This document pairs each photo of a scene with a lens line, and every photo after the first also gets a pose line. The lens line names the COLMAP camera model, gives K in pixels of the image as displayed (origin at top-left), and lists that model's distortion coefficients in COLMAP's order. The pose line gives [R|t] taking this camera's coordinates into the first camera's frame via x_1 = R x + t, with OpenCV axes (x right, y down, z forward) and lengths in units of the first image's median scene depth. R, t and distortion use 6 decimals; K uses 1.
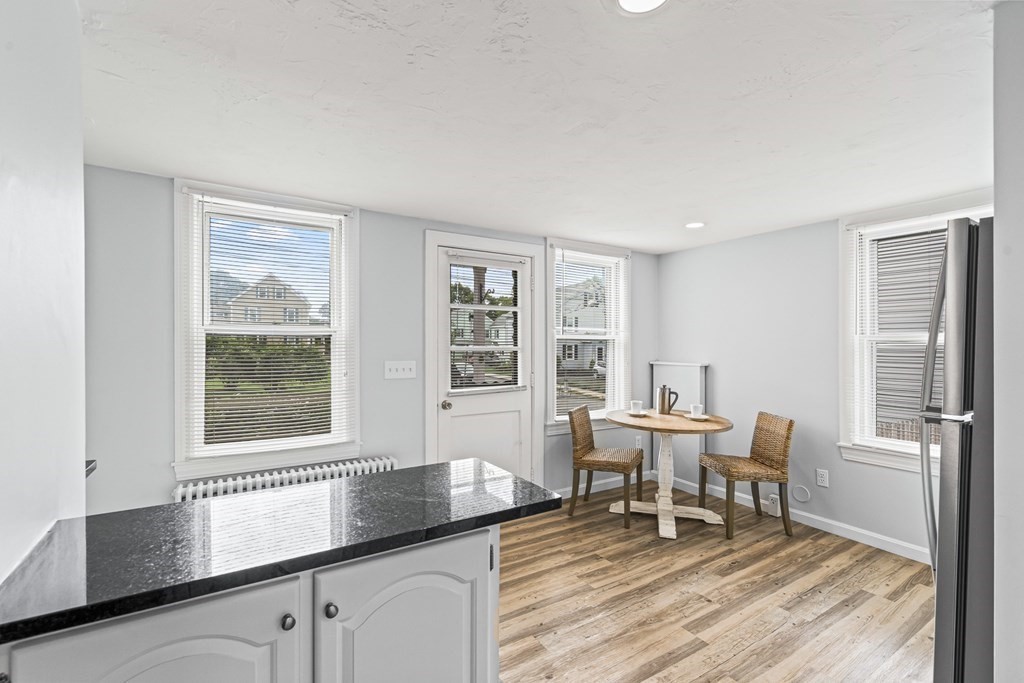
lens RADIAL K [[461.7, 0, 515.2], [0, 461.7, 345.9], [0, 0, 1]] dist [-0.000511, 0.000318]
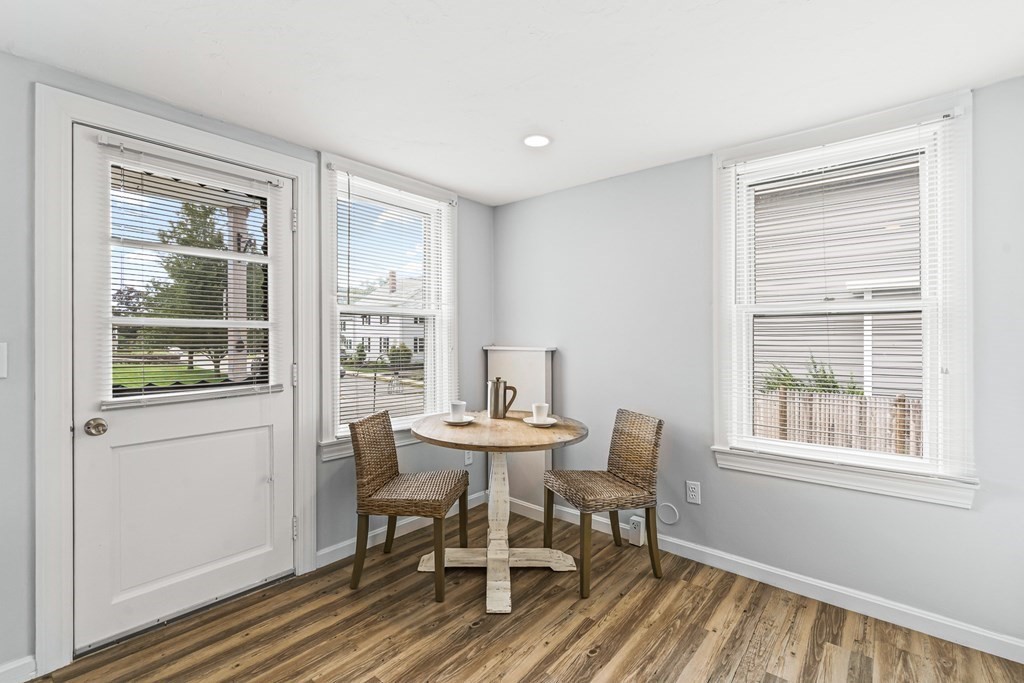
lens RADIAL K [[462.3, 0, 513.3], [0, 462.3, 338.0], [0, 0, 1]] dist [-0.001506, 0.000013]
pose [[0.953619, -0.002727, 0.301003, 0.141728], [0.003437, 0.999992, -0.001831, 0.027942], [-0.300995, 0.002780, 0.953622, 0.339633]]
